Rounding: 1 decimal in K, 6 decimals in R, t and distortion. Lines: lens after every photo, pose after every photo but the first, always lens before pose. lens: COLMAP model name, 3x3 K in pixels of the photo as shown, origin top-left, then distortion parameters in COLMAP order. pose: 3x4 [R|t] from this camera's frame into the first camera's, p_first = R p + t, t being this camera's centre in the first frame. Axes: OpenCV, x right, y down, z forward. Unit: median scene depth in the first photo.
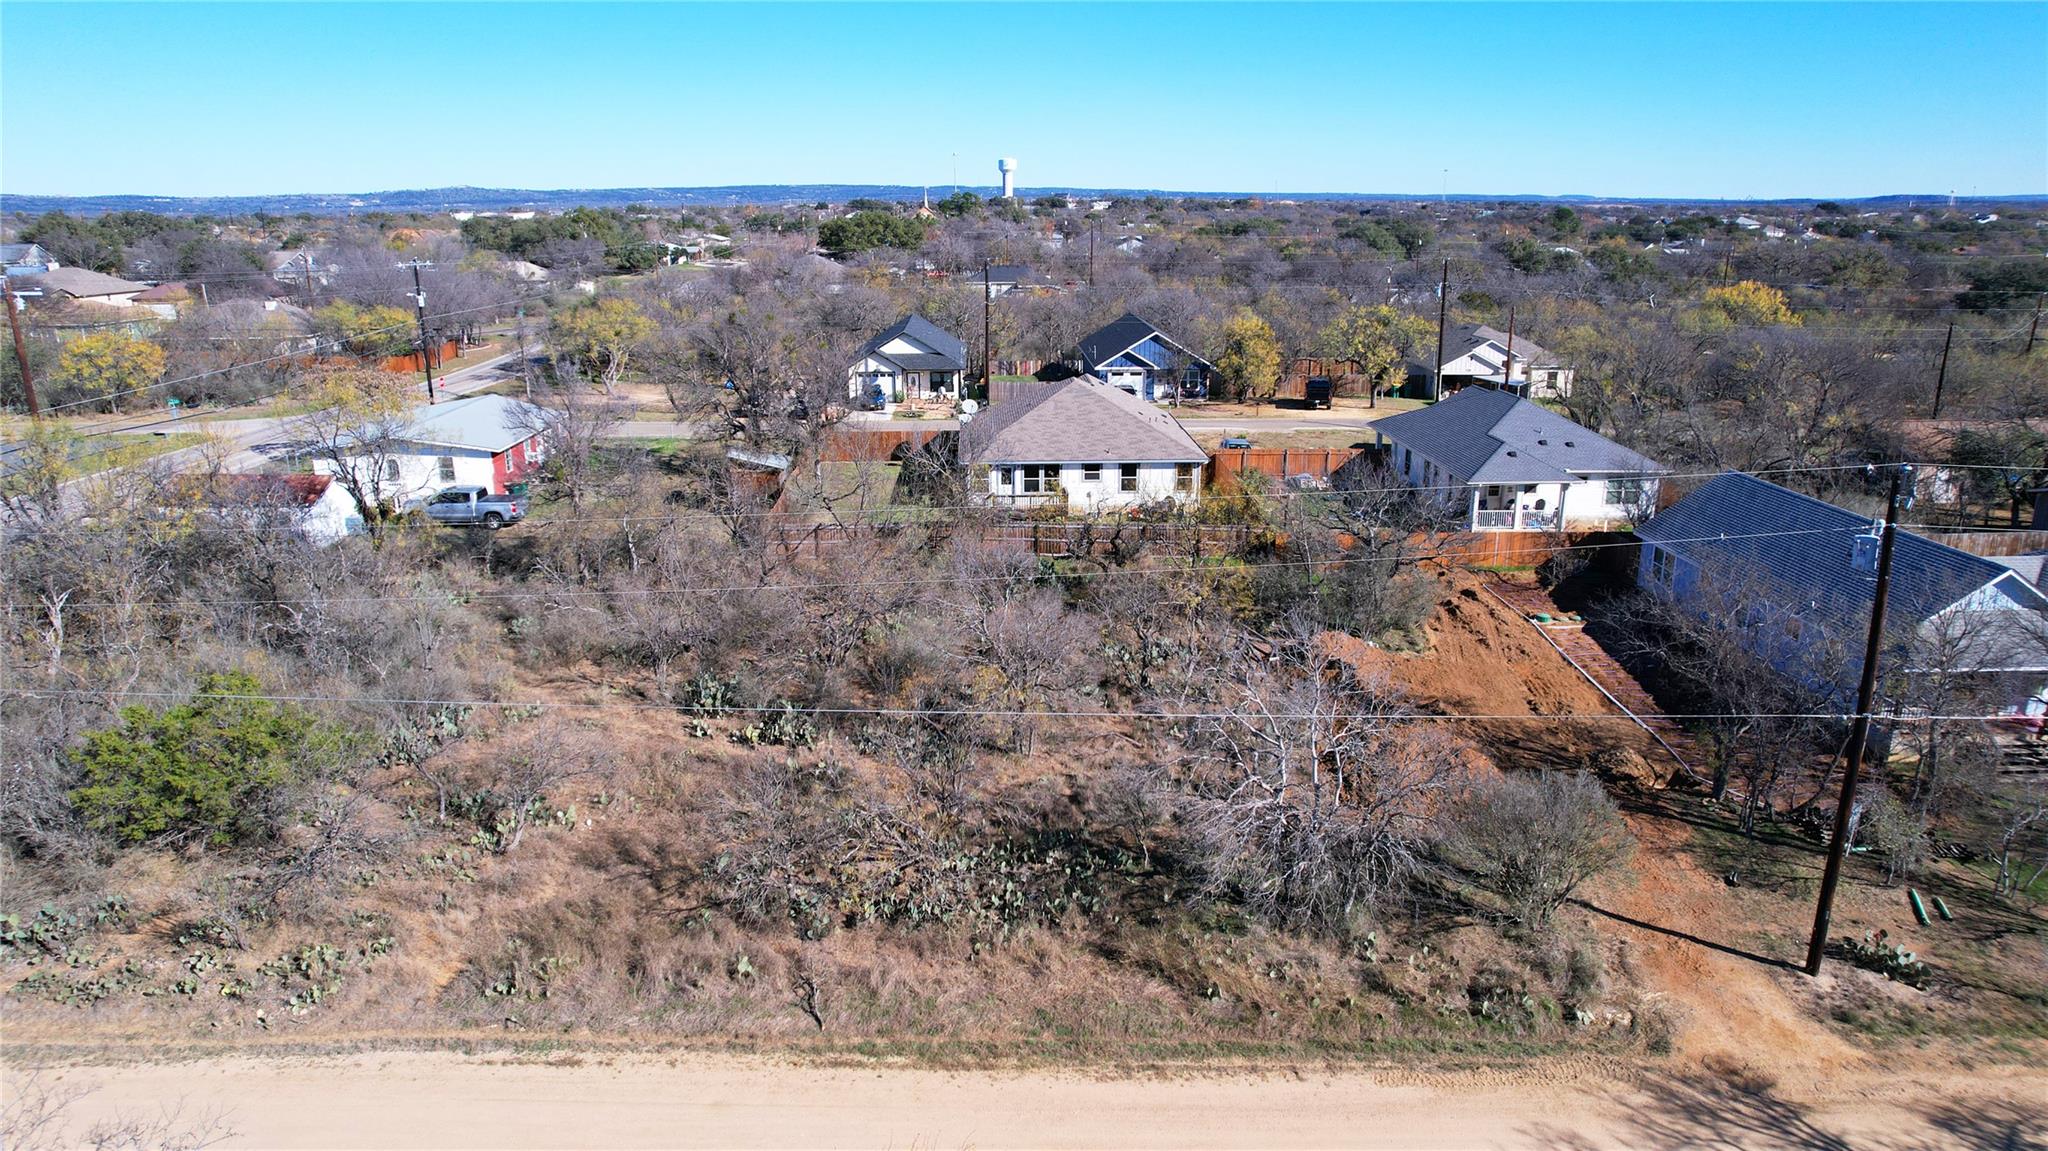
lens RADIAL K [[1309.0, 0, 1029.1], [0, 1309.0, 581.0], [0, 0, 1]] dist [-0.072781, 0.062795]
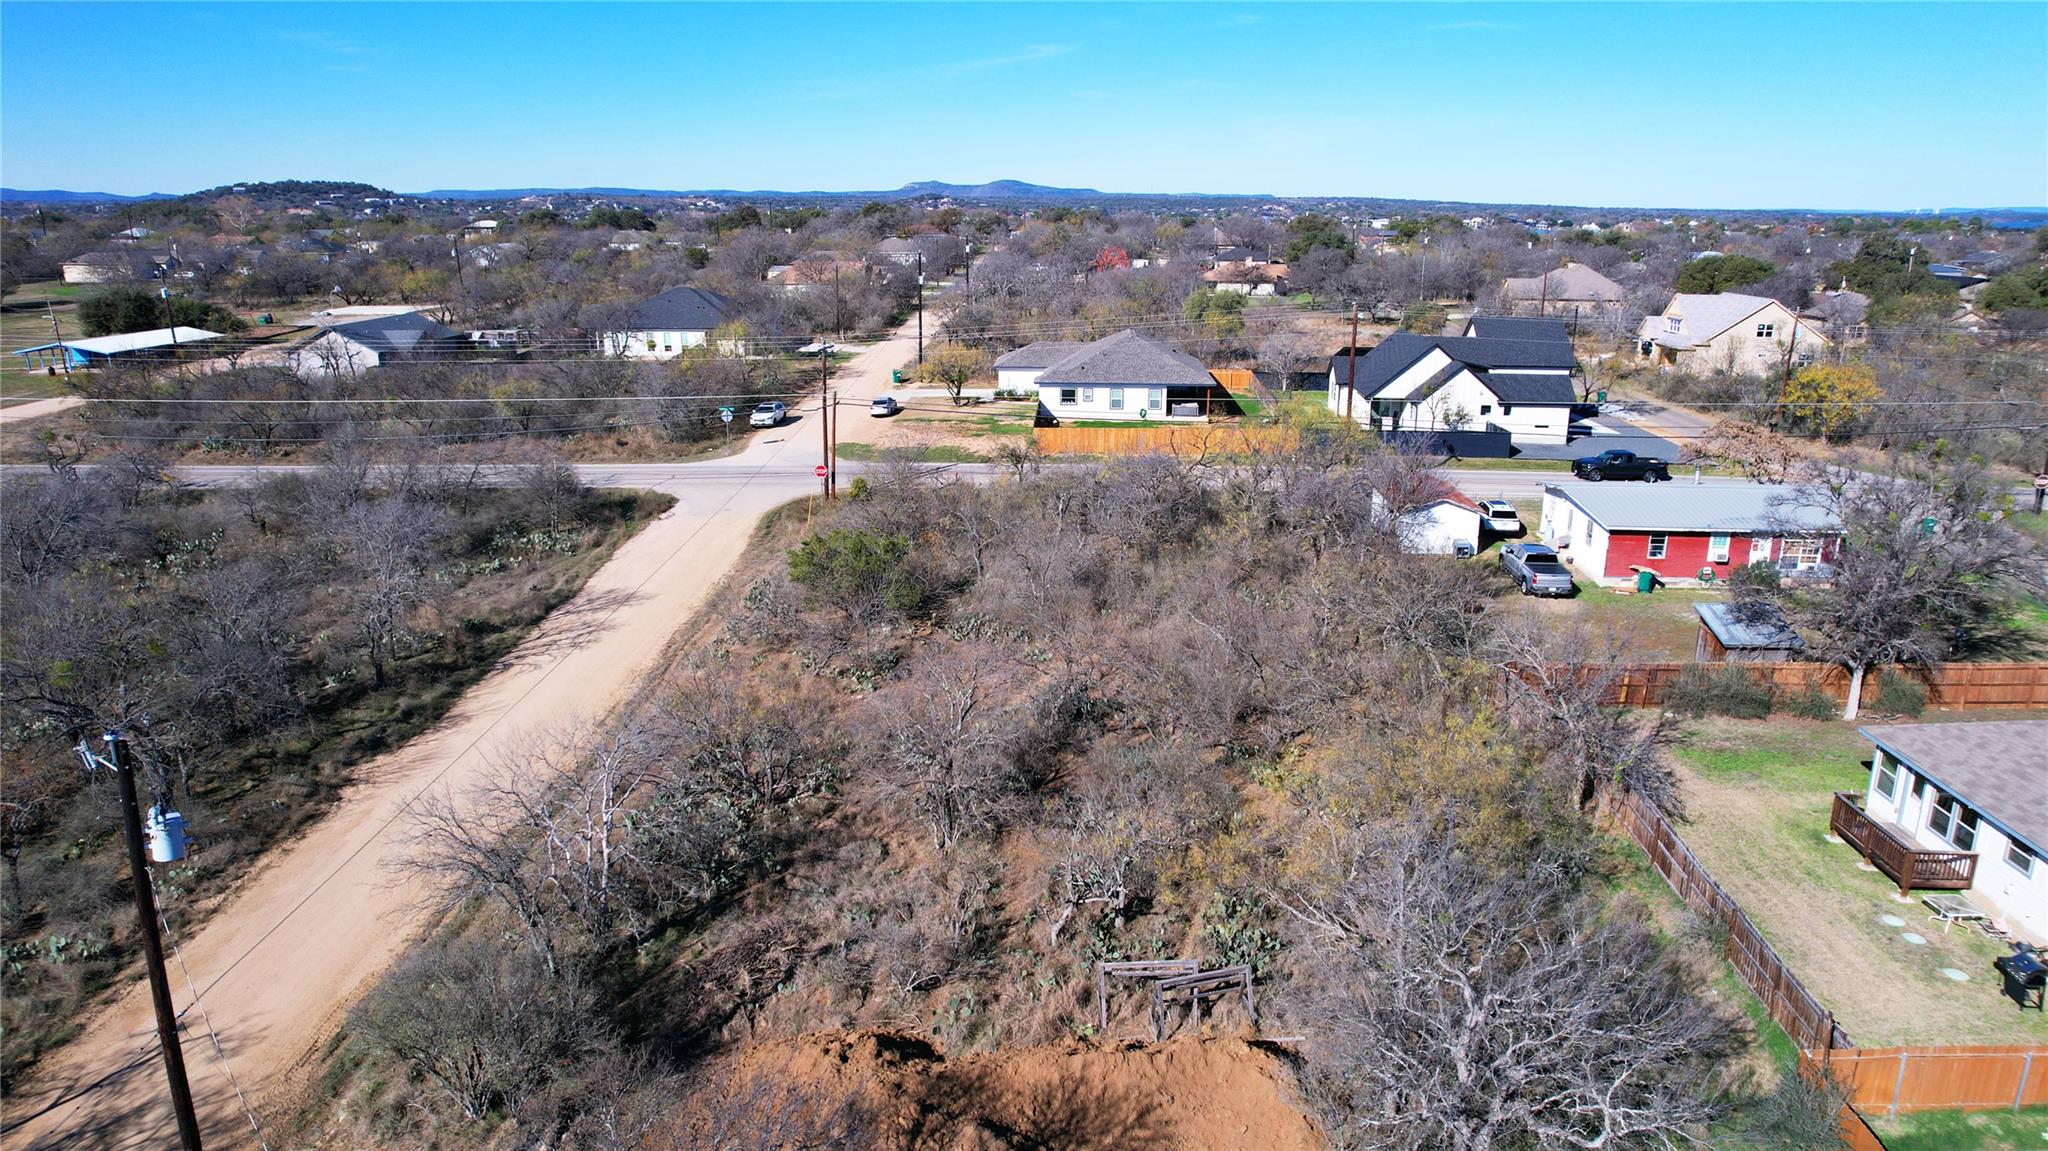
lens RADIAL K [[1309.0, 0, 1027.0], [0, 1309.0, 575.4], [0, 0, 1]] dist [-0.072781, 0.062795]
pose [[-0.080364, 0.277209, -0.957443, 0.533919], [-0.280947, 0.915306, 0.288590, -0.219256], [0.956353, 0.292183, 0.004324, 0.591466]]
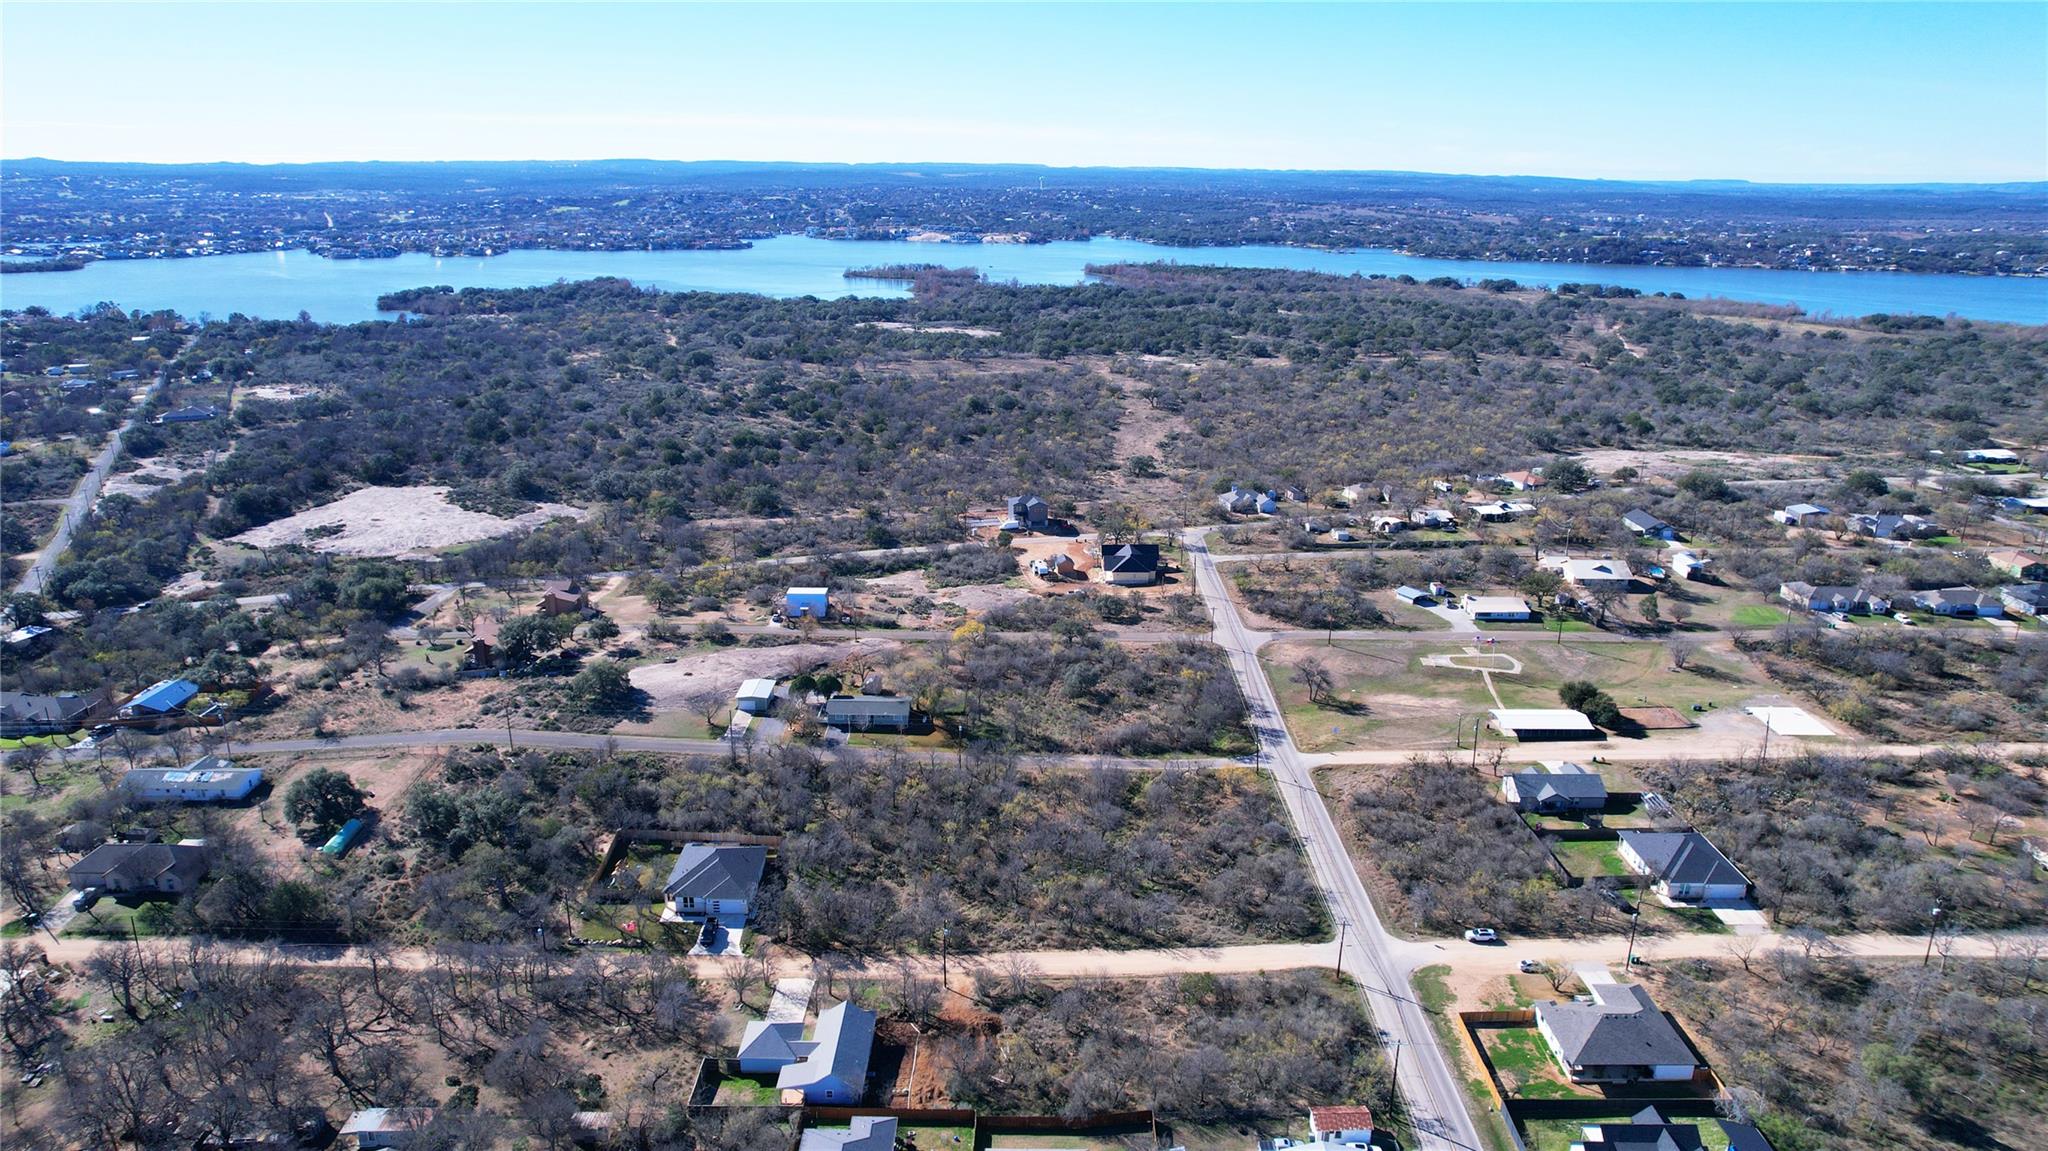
lens RADIAL K [[1309.0, 0, 1025.7], [0, 1309.0, 581.8], [0, 0, 1]] dist [-0.072781, 0.062795]
pose [[-0.999205, -0.017610, 0.035753, -0.004416], [0.005193, 0.831911, 0.554885, -2.288317], [-0.039515, 0.554630, -0.831159, 2.397034]]
